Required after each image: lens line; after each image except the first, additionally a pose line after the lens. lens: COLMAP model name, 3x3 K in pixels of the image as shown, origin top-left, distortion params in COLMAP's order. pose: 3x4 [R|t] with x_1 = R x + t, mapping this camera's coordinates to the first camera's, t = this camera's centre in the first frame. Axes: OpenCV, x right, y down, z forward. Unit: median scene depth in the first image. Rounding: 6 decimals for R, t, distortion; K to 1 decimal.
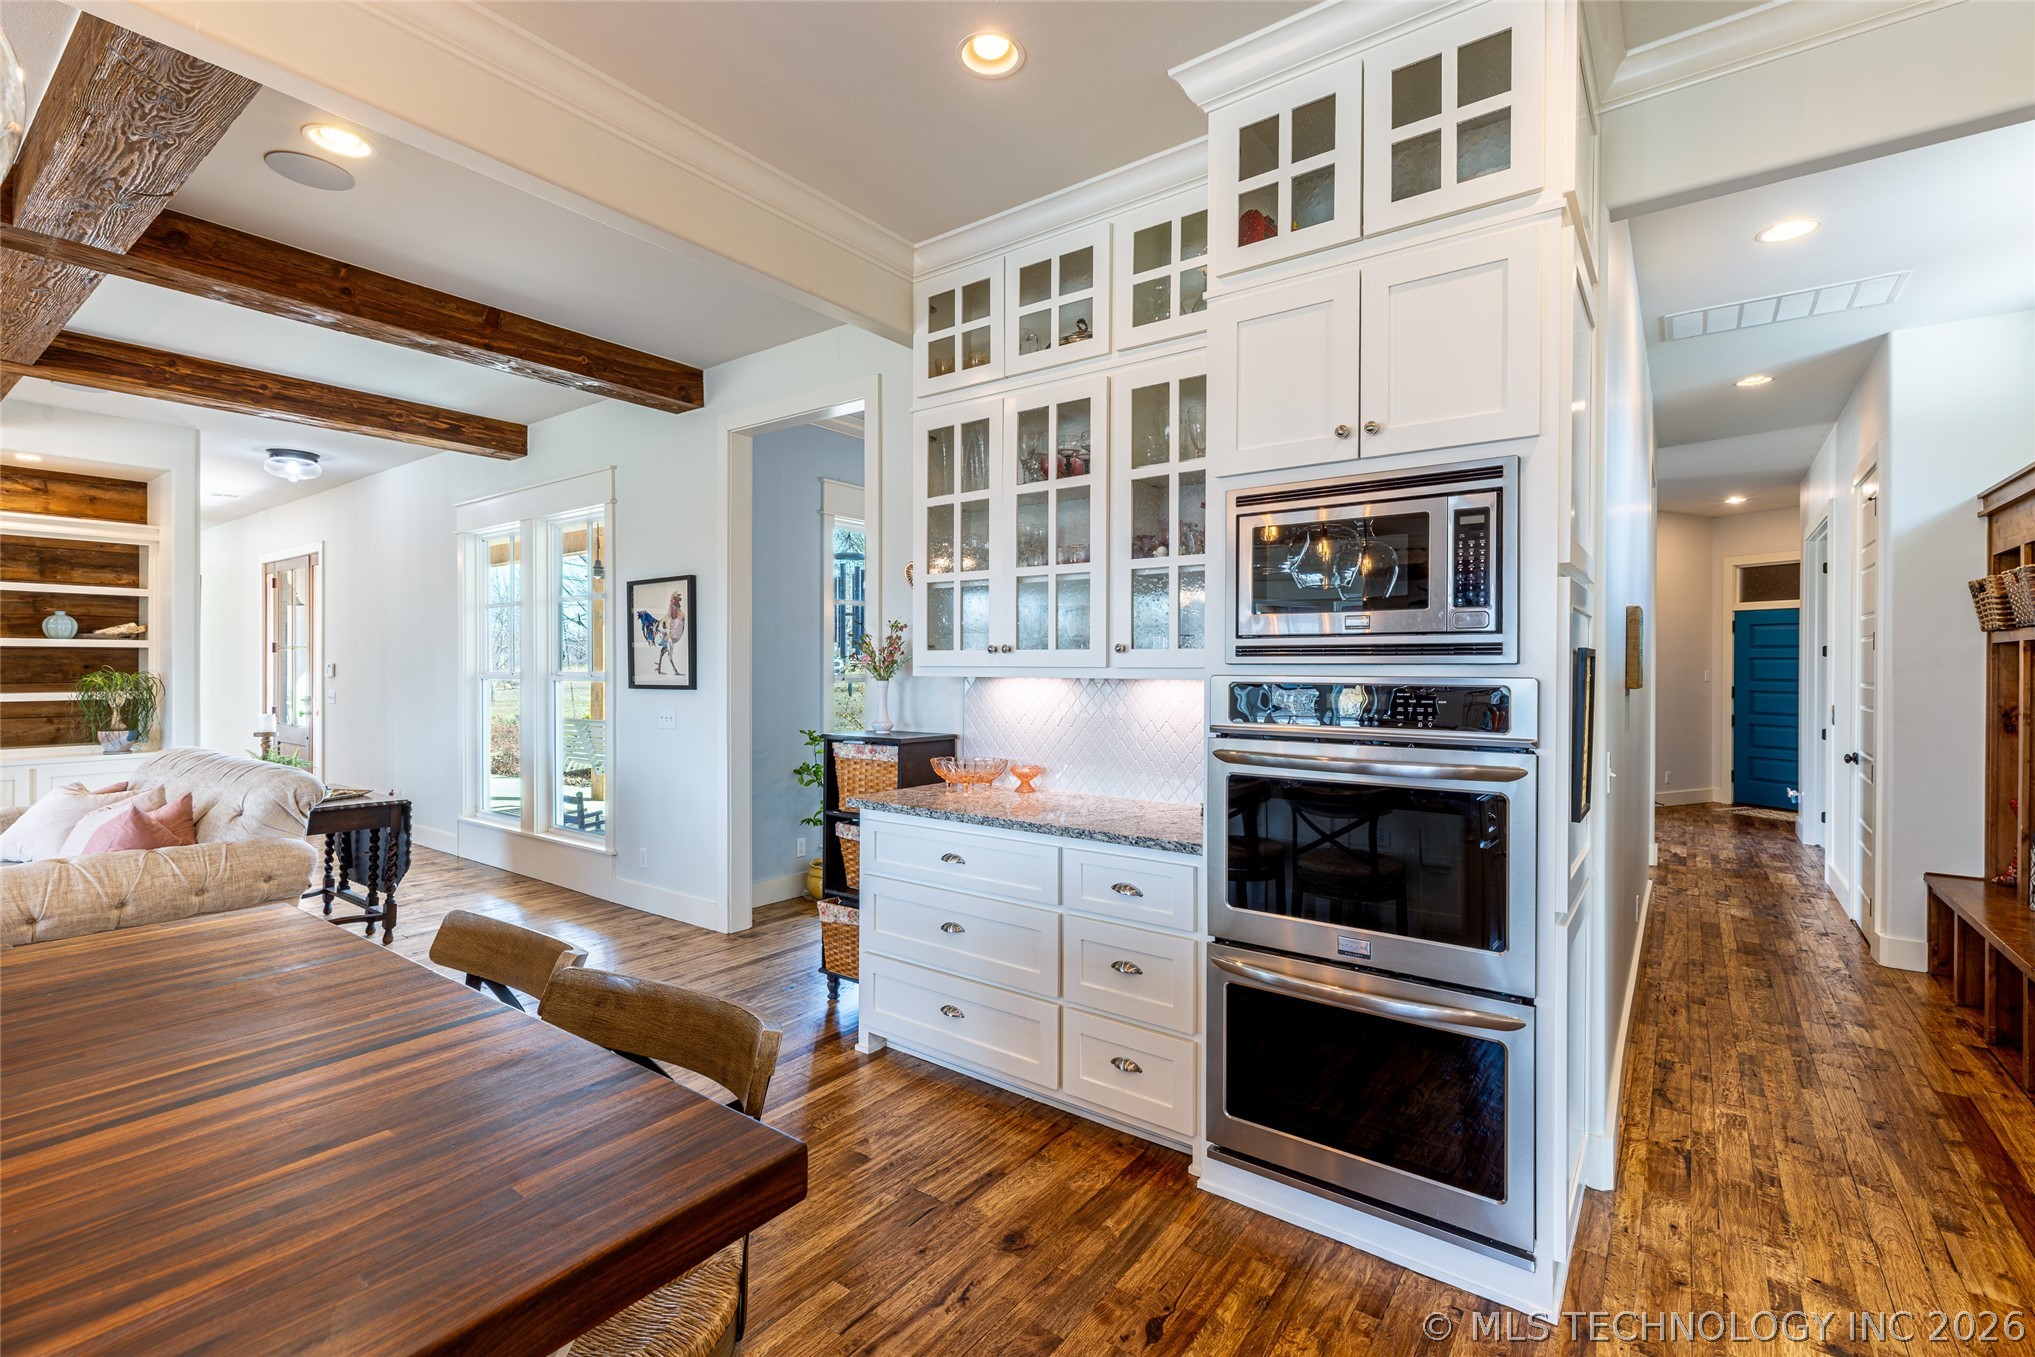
lens RADIAL K [[902.5, 0, 1020.3], [0, 902.5, 671.0], [0, 0, 1]] dist [0.005151, 0.000078]
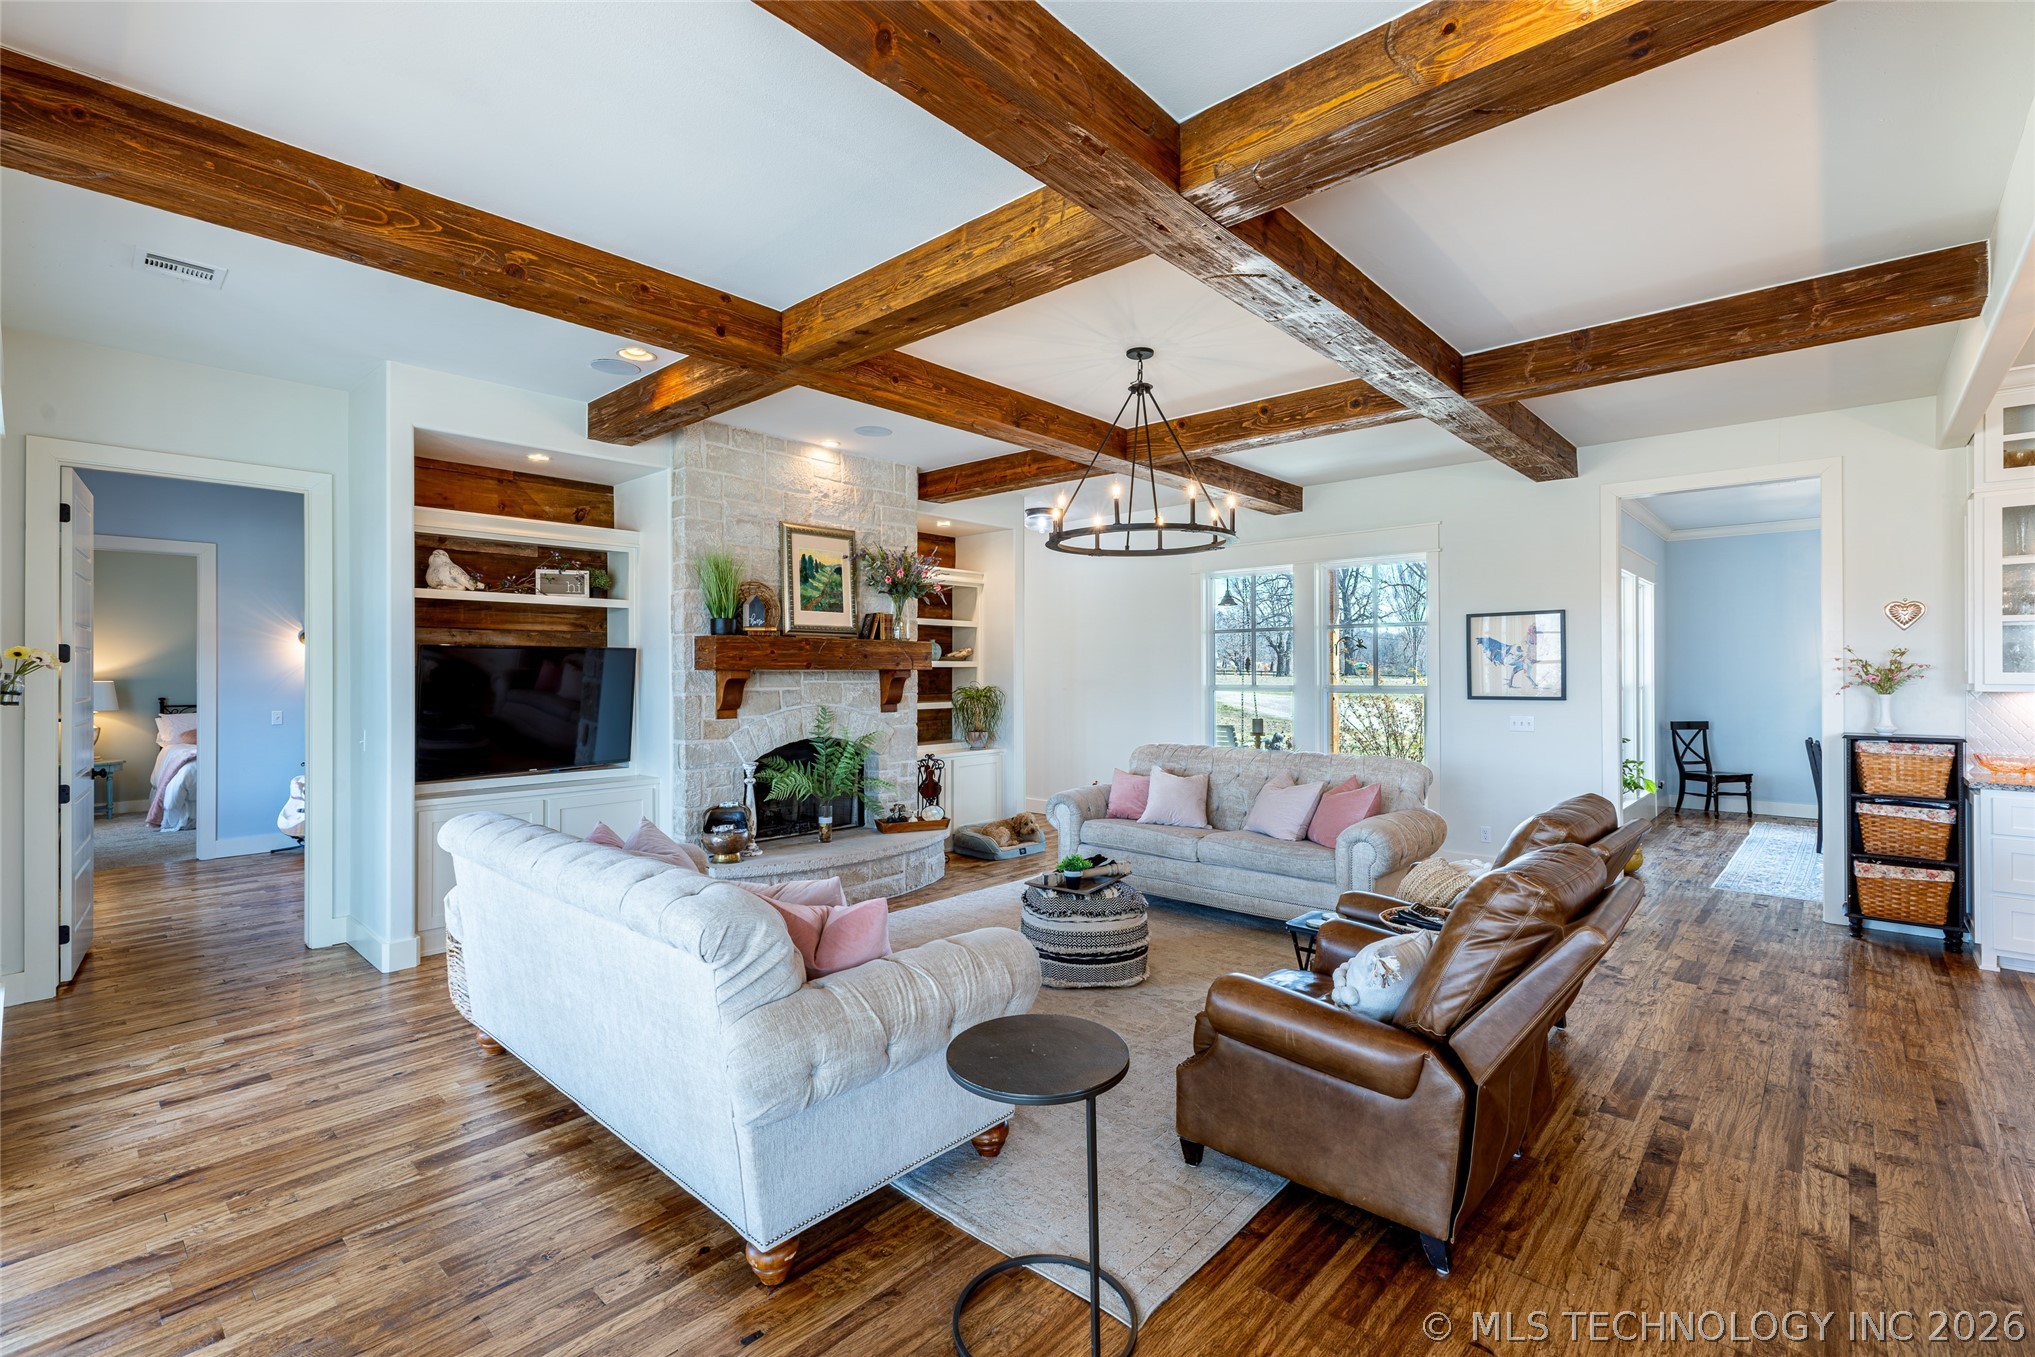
lens RADIAL K [[902.5, 0, 1022.8], [0, 902.5, 668.6], [0, 0, 1]] dist [0.005151, 0.000078]
pose [[0.994420, -0.004381, -0.105406, -1.393560], [0.003314, 0.999942, -0.010296, -0.019159], [0.105445, 0.009889, 0.994376, -0.481168]]
